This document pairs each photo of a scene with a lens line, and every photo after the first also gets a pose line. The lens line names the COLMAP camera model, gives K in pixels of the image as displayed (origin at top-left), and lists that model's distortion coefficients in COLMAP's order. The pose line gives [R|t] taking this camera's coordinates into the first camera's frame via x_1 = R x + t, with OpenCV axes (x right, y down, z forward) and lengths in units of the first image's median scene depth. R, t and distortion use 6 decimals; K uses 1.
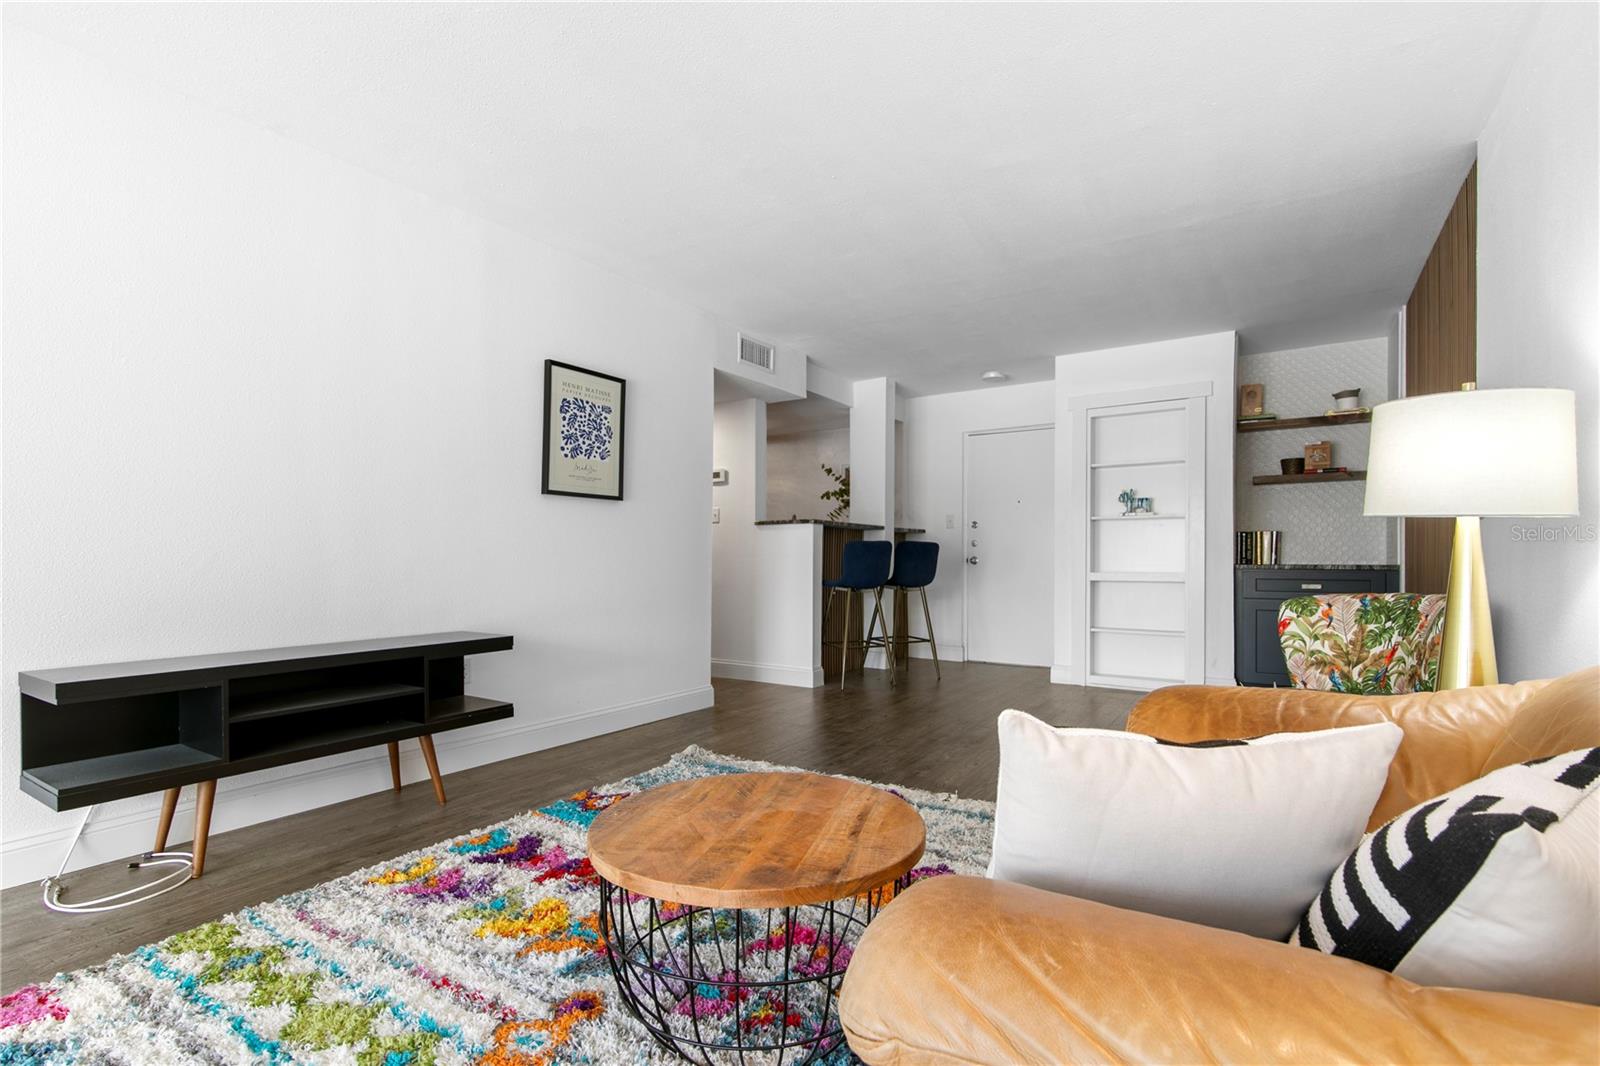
lens RADIAL K [[748.0, 0, 802.1], [0, 748.0, 567.8], [0, 0, 1]] dist [0.001256, 0.000197]
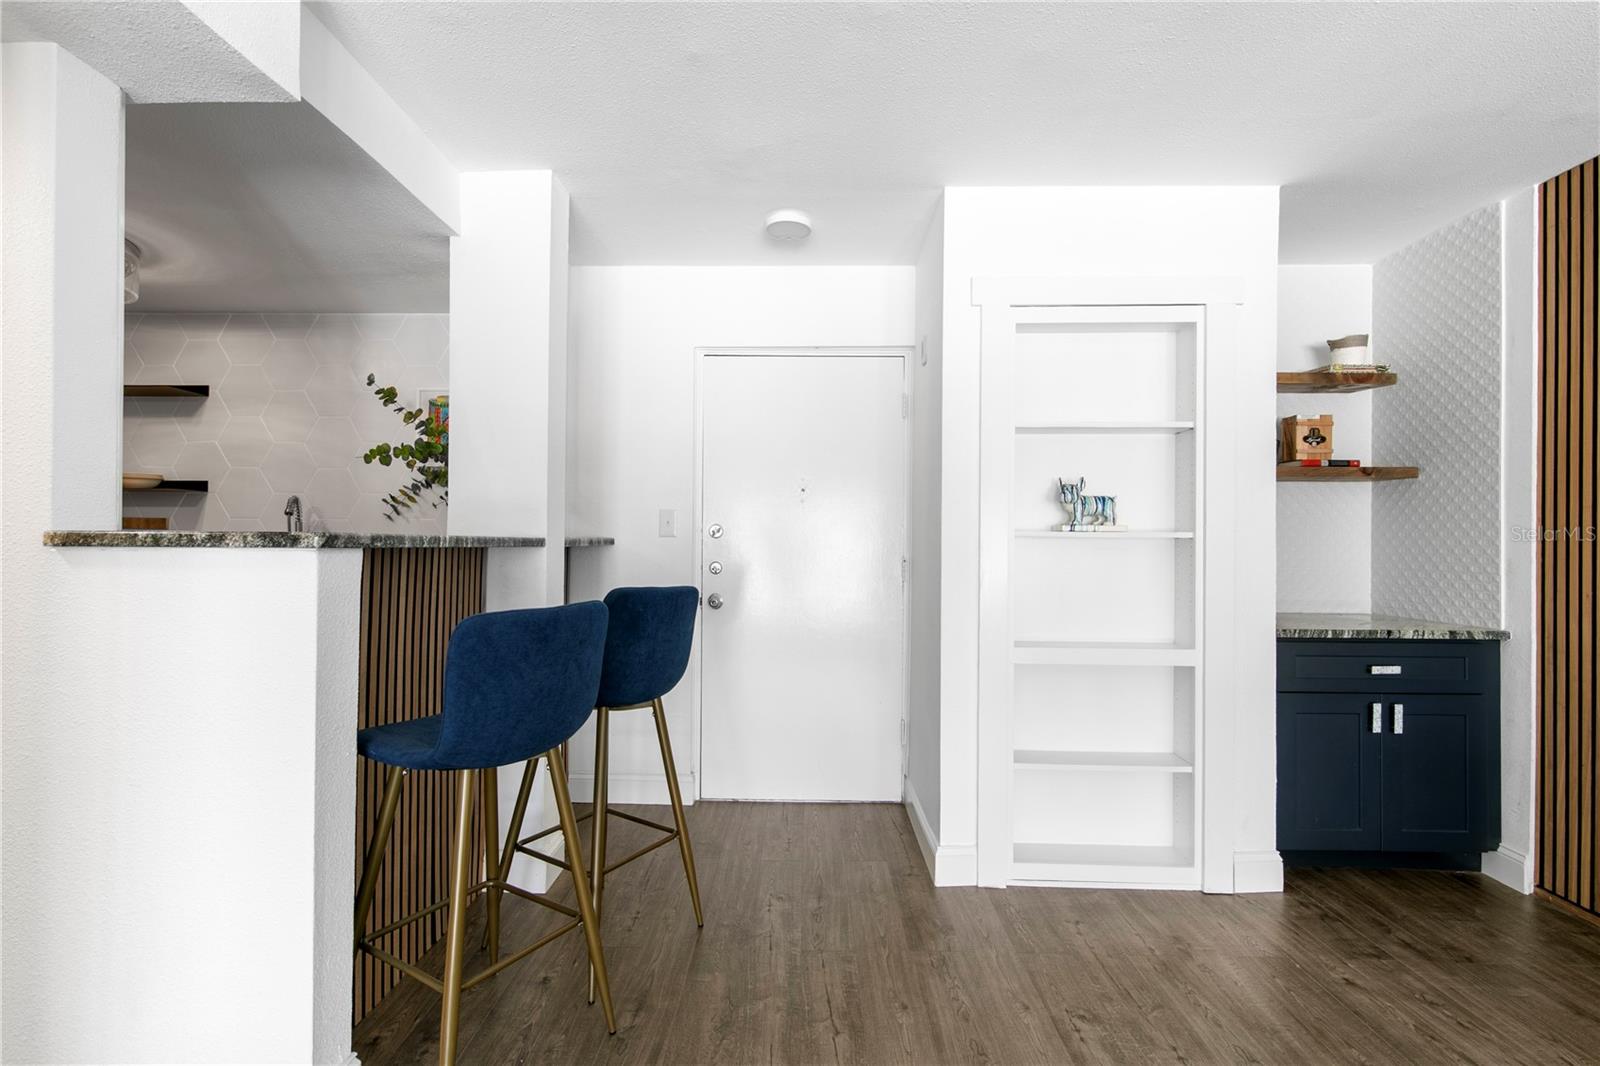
lens RADIAL K [[724.8, 0, 800.0], [0, 724.8, 533.0], [0, 0, 1]] dist [0.001034, 0.000044]
pose [[0.850596, 0.008674, 0.525749, 0.025371], [-0.000266, 0.999871, -0.016067, -0.061154], [-0.525820, 0.013527, 0.850488, 0.696555]]
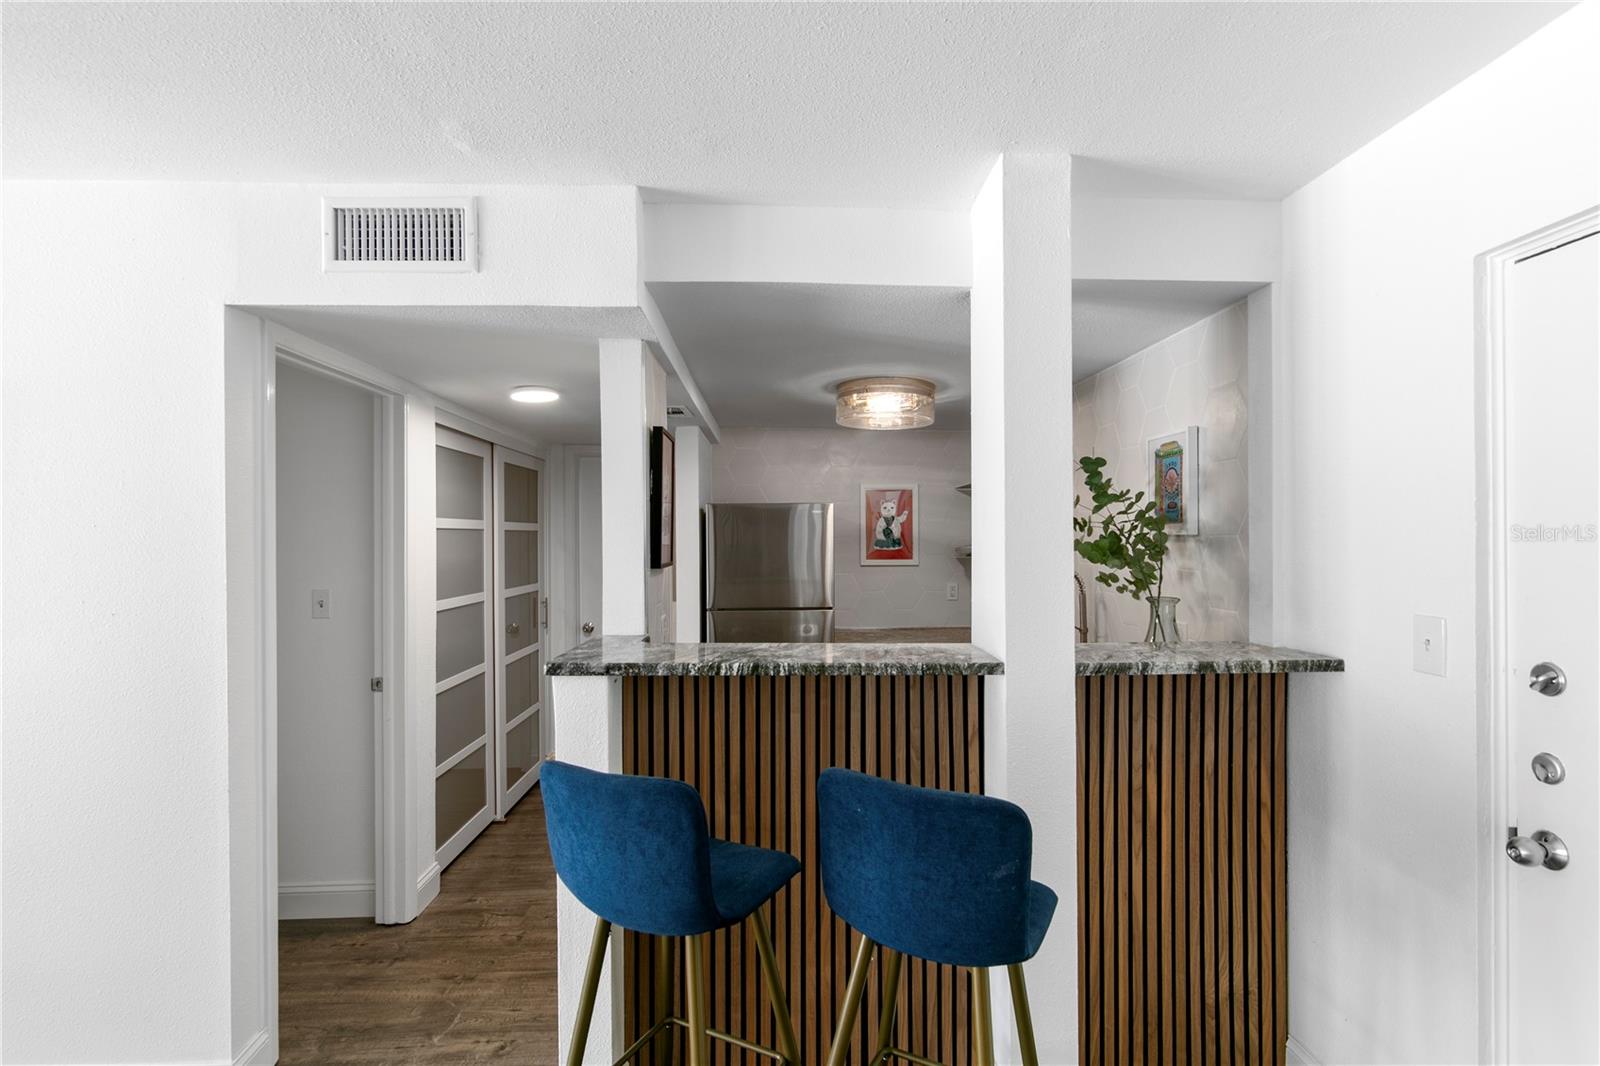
lens RADIAL K [[778.9, 0, 801.1], [0, 778.9, 540.8], [0, 0, 1]] dist [-0.001477, -0.000371]
pose [[0.568135, 0.003640, -0.822927, 0.369815], [-0.006592, 0.999978, -0.000129, -0.120899], [0.822909, 0.005498, 0.568146, 0.888739]]
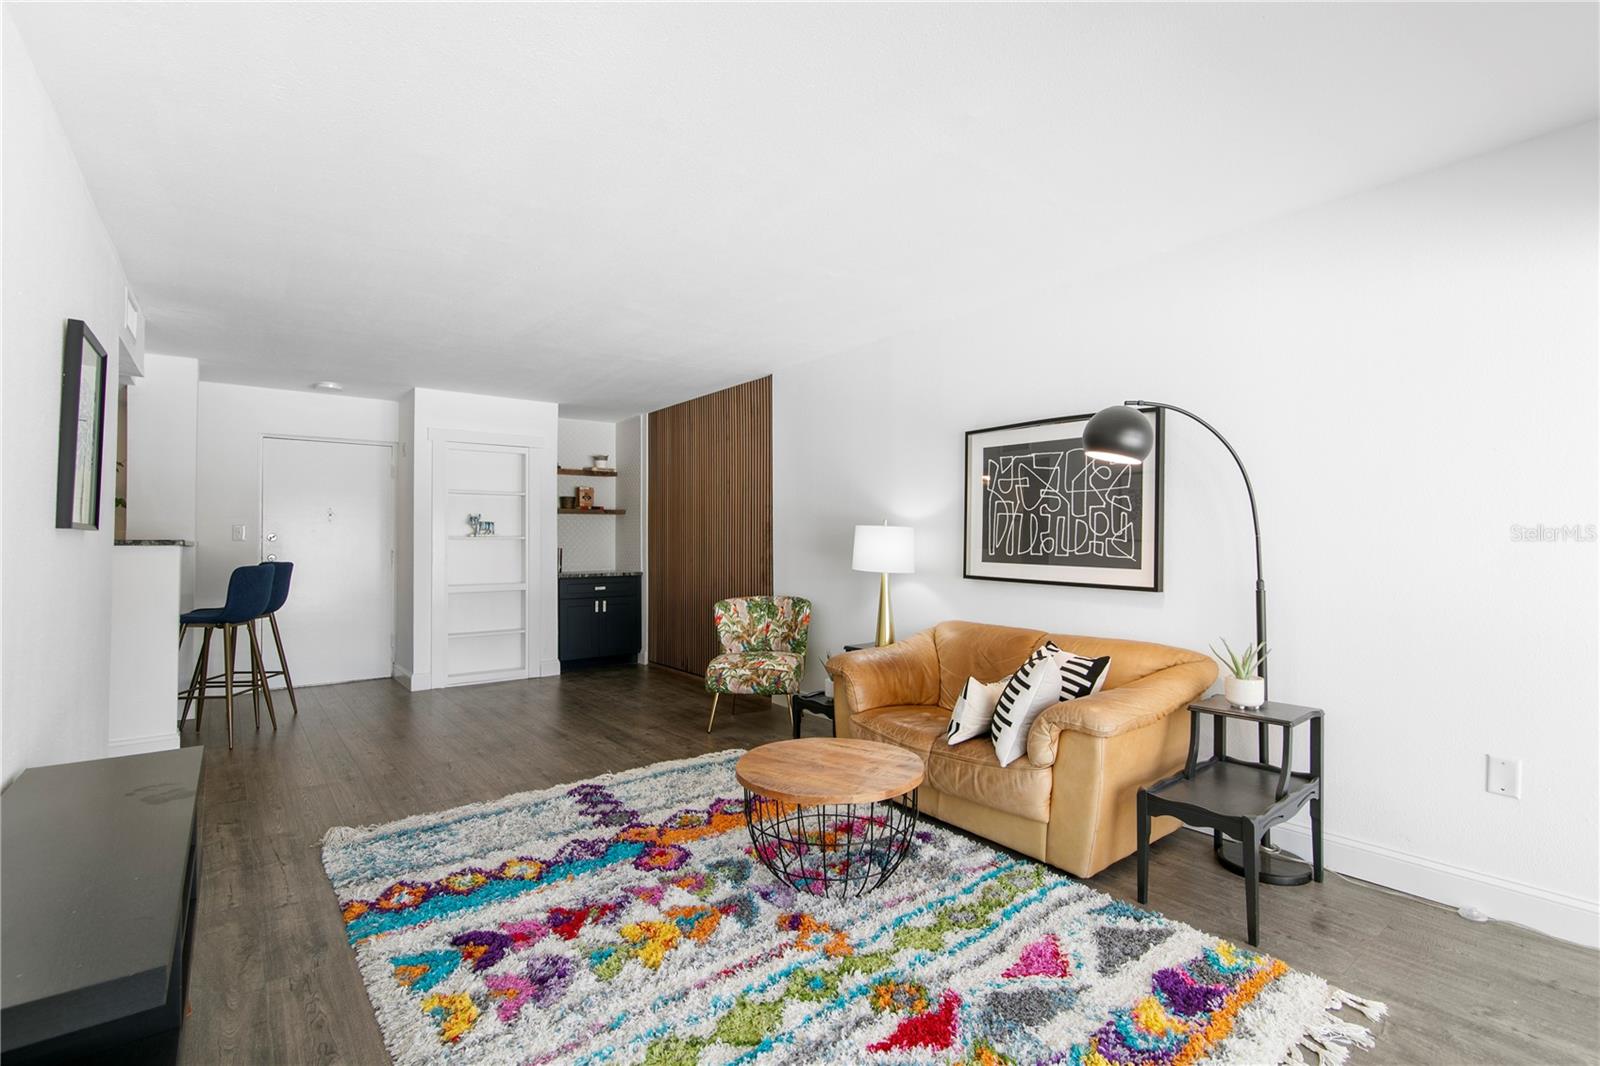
lens RADIAL K [[724.8, 0, 800.0], [0, 724.8, 533.0], [0, 0, 1]] dist [0.001034, 0.000044]
pose [[0.330749, 0.008548, 0.943680, -0.485483], [0.013922, 0.999806, -0.013936, -0.052664], [-0.943616, 0.017747, 0.330566, 0.139808]]
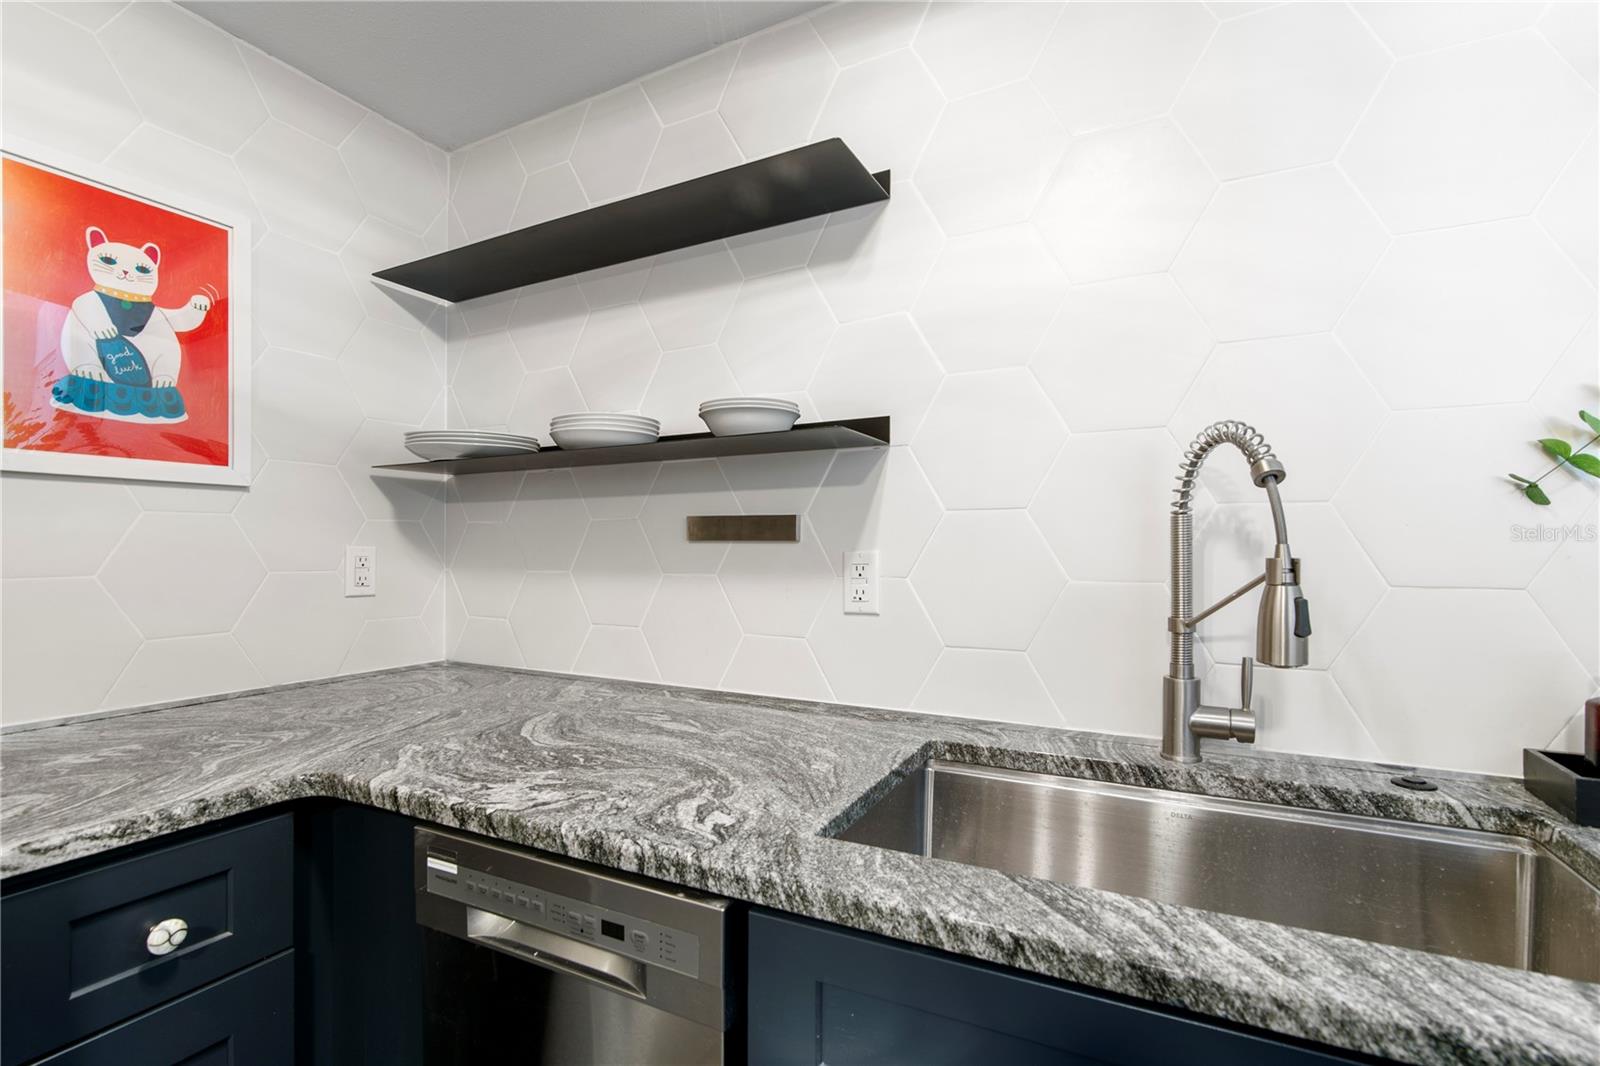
lens RADIAL K [[734.5, 0, 794.8], [0, 734.5, 554.5], [0, 0, 1]] dist [-0.004234, -0.000740]
pose [[0.996383, -0.002604, 0.084931, -0.130763], [0.002724, 0.999995, -0.001302, -0.068930], [-0.084927, 0.001529, 0.996386, 1.243287]]
